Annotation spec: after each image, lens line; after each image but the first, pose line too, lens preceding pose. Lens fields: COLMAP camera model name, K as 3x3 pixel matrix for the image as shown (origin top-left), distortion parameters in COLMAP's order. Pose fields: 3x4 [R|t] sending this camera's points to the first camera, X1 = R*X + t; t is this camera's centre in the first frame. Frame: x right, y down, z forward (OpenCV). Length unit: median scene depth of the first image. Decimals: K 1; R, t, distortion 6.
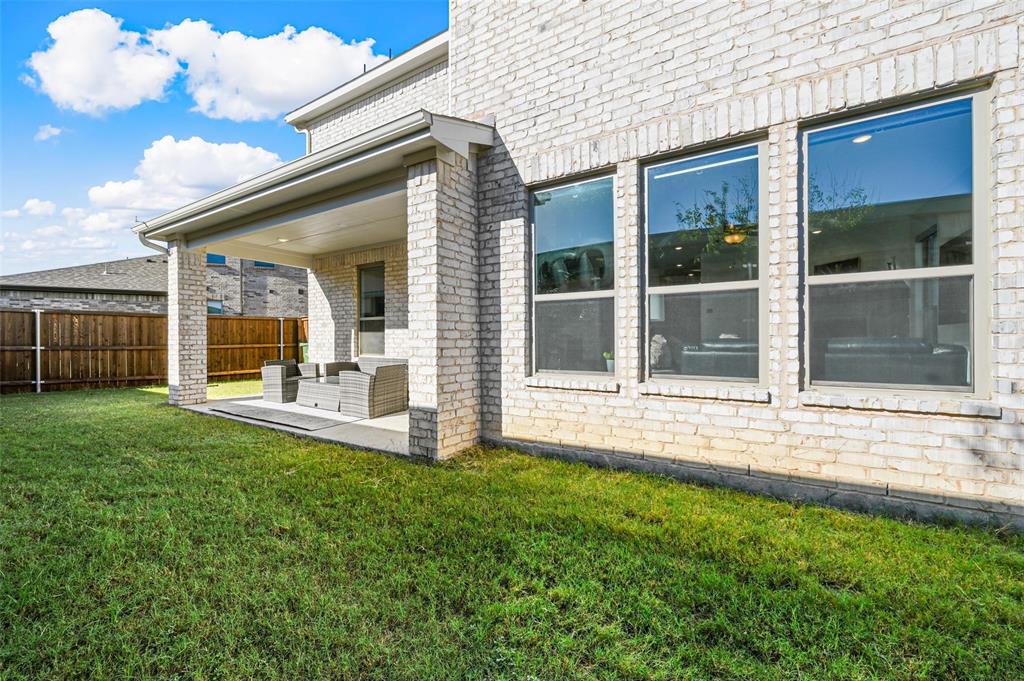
lens RADIAL K [[401.8, 0, 511.6], [0, 401.8, 339.9], [0, 0, 1]] dist [-0.002956, 0.000695]
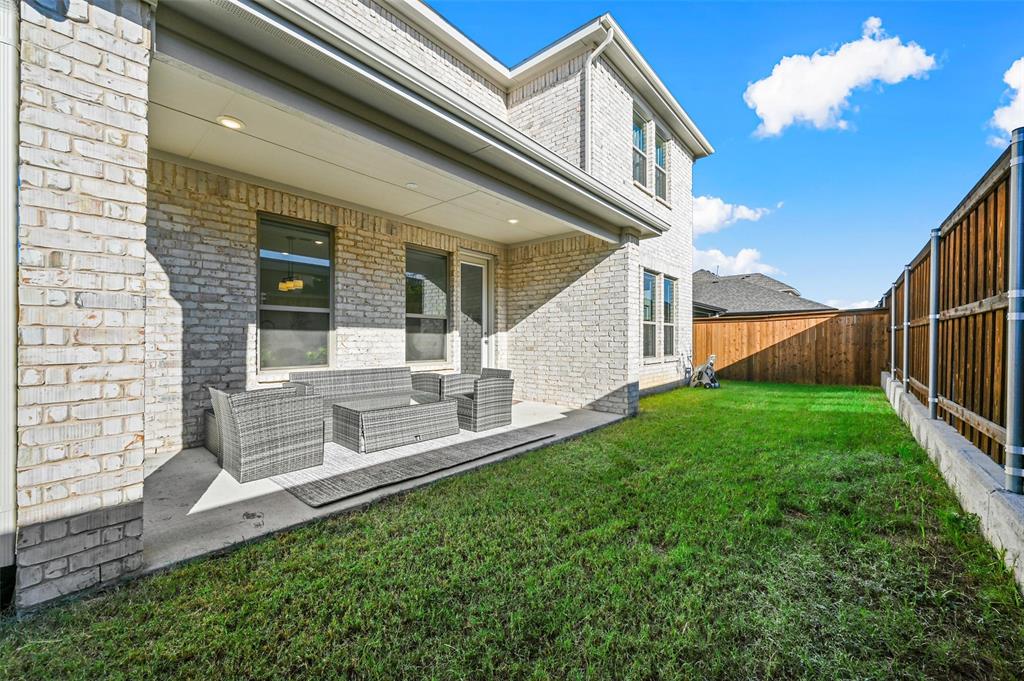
lens RADIAL K [[401.8, 0, 511.4], [0, 401.8, 343.0], [0, 0, 1]] dist [-0.002956, 0.000695]
pose [[0.155839, -0.002887, 0.987778, -0.954829], [0.003739, 0.999990, 0.002333, -0.001171], [-0.987775, 0.003330, 0.155848, 0.612194]]
